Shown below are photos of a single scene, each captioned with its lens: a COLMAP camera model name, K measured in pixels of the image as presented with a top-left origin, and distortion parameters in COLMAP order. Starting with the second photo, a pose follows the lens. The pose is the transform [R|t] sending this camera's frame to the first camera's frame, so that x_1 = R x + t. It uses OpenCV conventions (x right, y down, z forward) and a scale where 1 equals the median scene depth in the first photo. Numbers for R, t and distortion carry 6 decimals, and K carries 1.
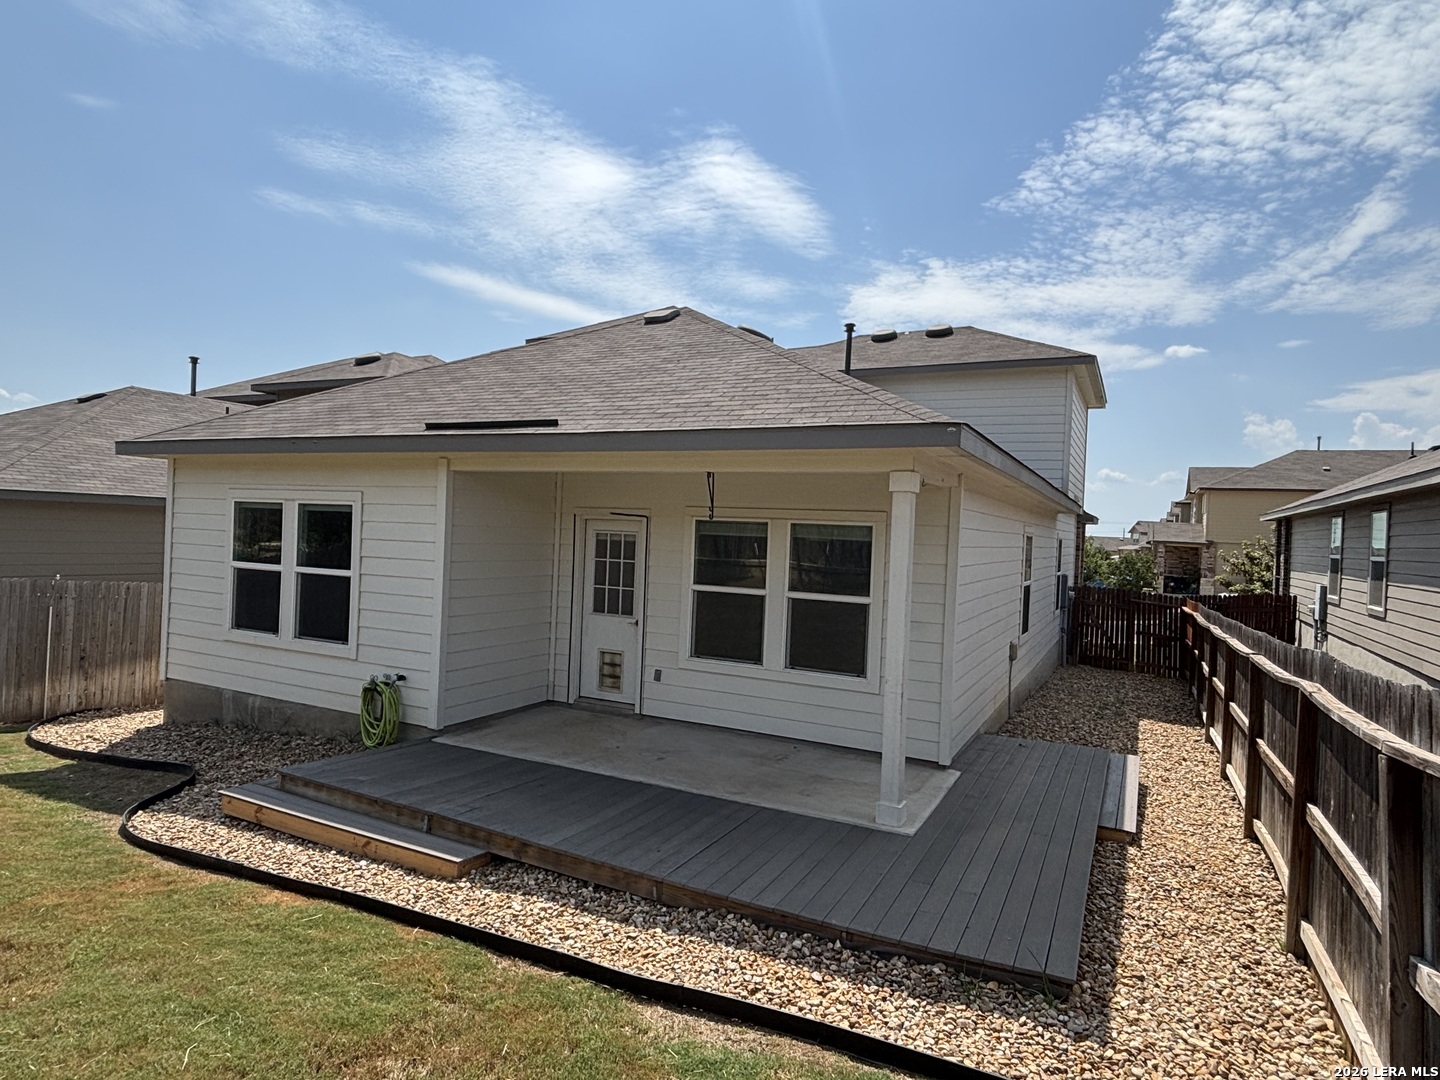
lens RADIAL K [[848.1, 0, 719.2], [0, 848.1, 535.6], [0, 0, 1]] dist [-0.000553, -0.001172]
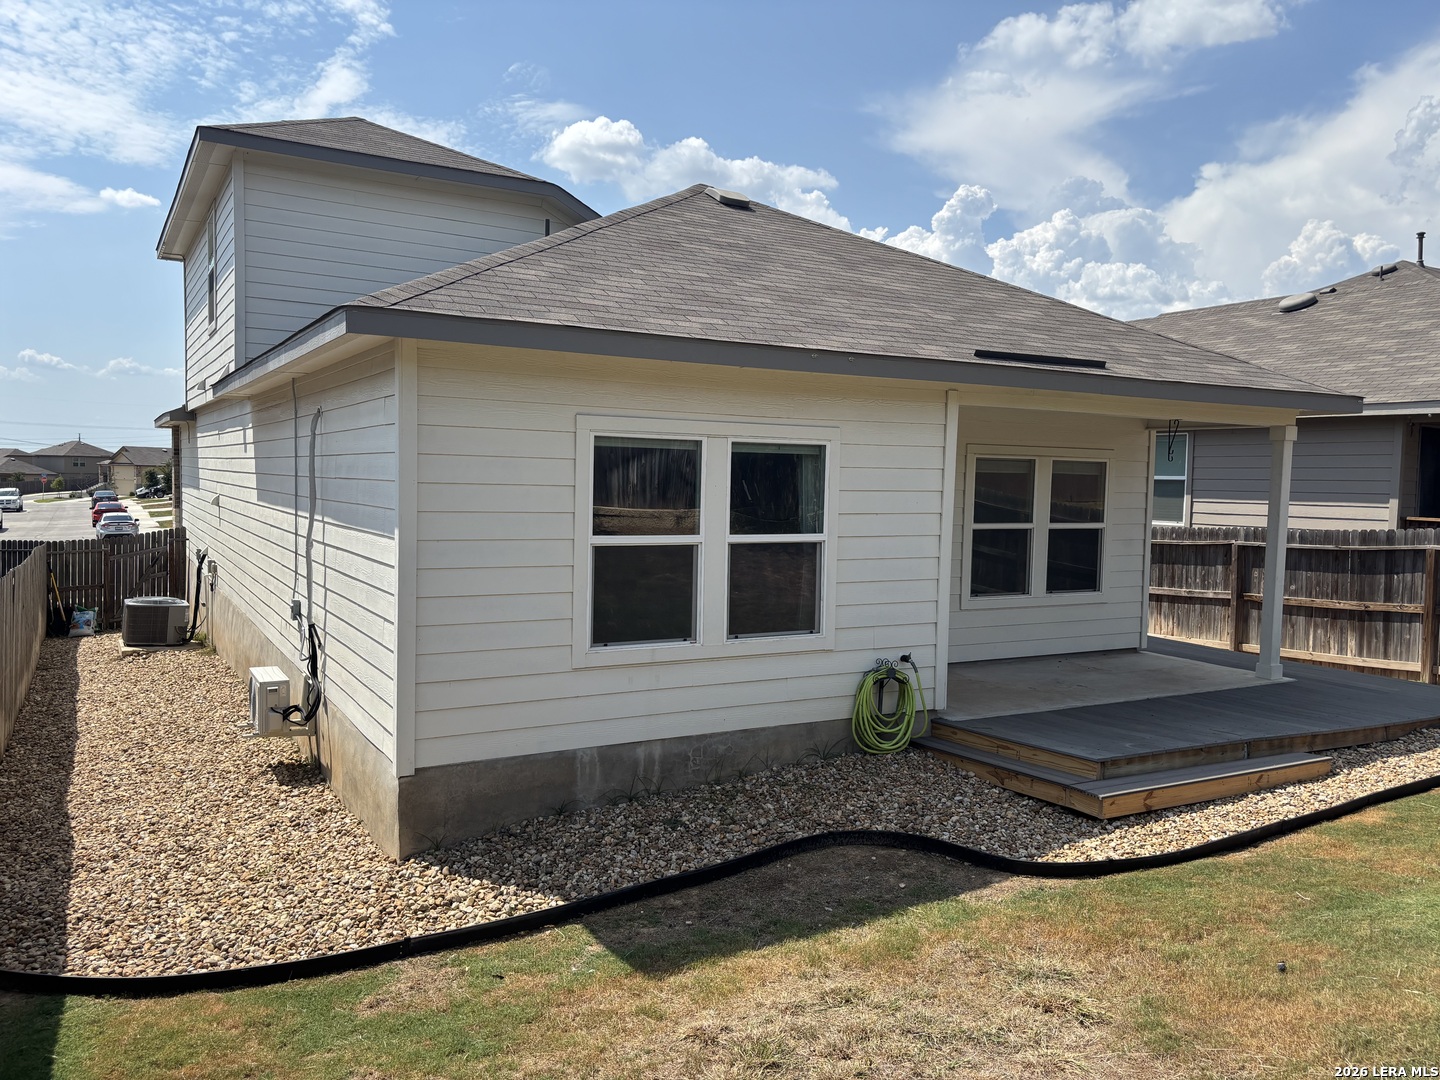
lens RADIAL K [[1084.9, 0, 717.6], [0, 1084.9, 550.8], [0, 0, 1]] dist [0.039874, -0.040020]
pose [[0.556473, -0.085699, 0.826434, -1.241748], [0.003939, 0.994927, 0.100519, -0.038562], [-0.830857, -0.052681, 0.553987, 0.538499]]
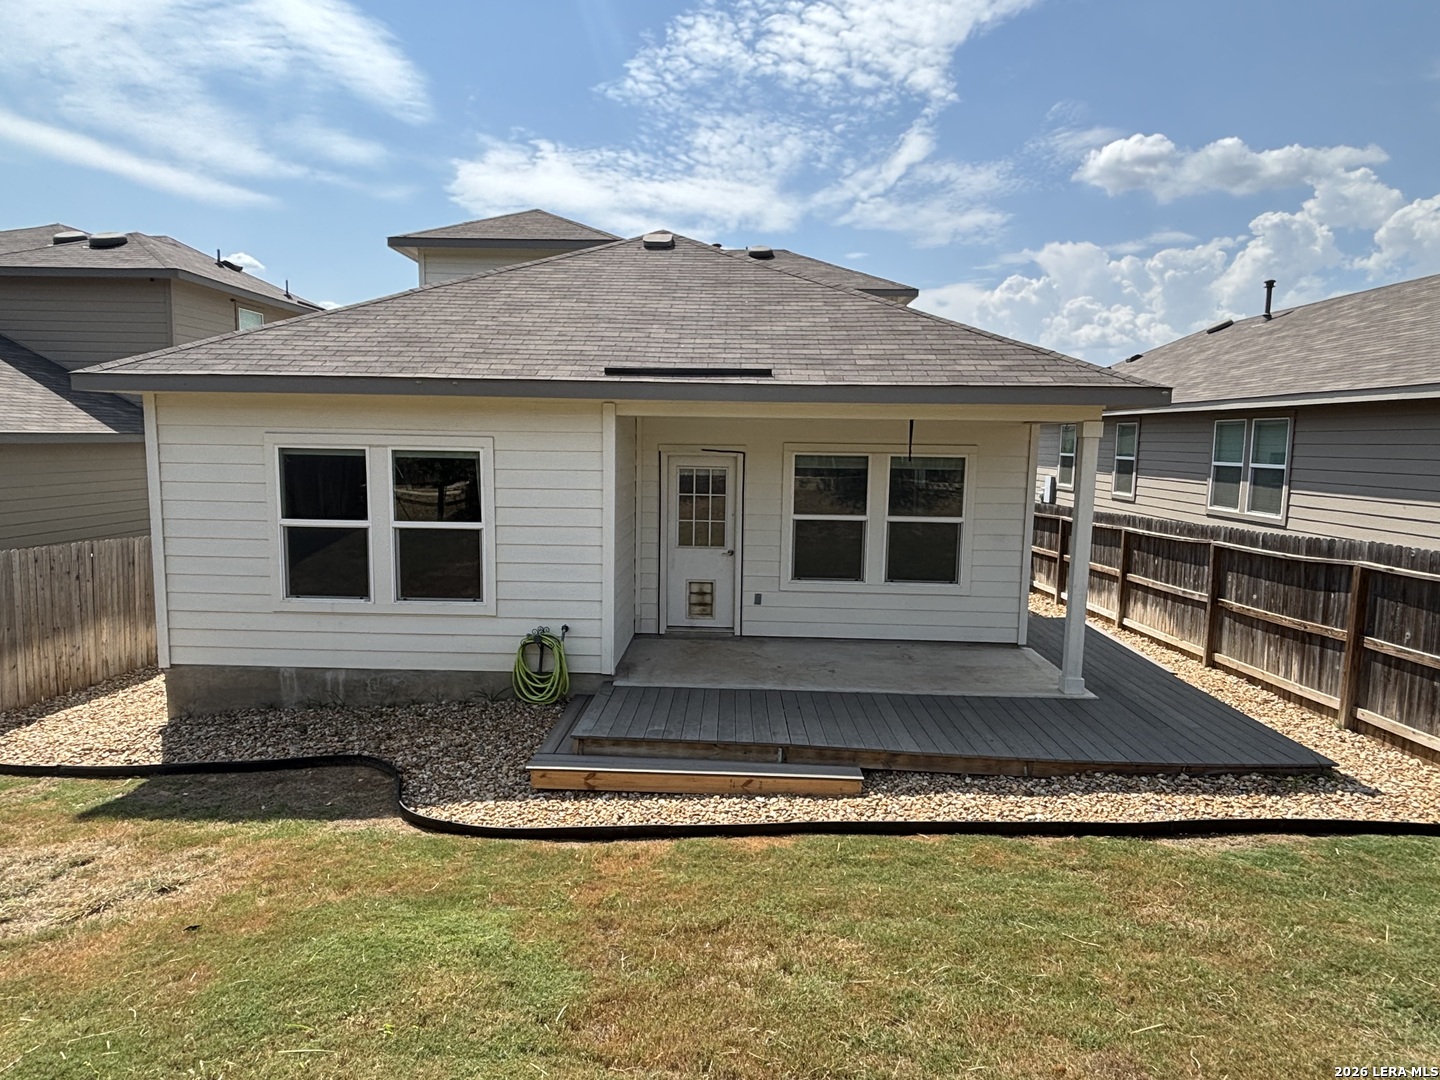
lens RADIAL K [[848.1, 0, 720.0], [0, 848.1, 531.7], [0, 0, 1]] dist [-0.000553, -0.001172]
pose [[0.905518, -0.072102, 0.418138, -0.572298], [0.021681, 0.992032, 0.124108, -0.057226], [-0.423754, -0.103316, 0.899866, 0.052208]]
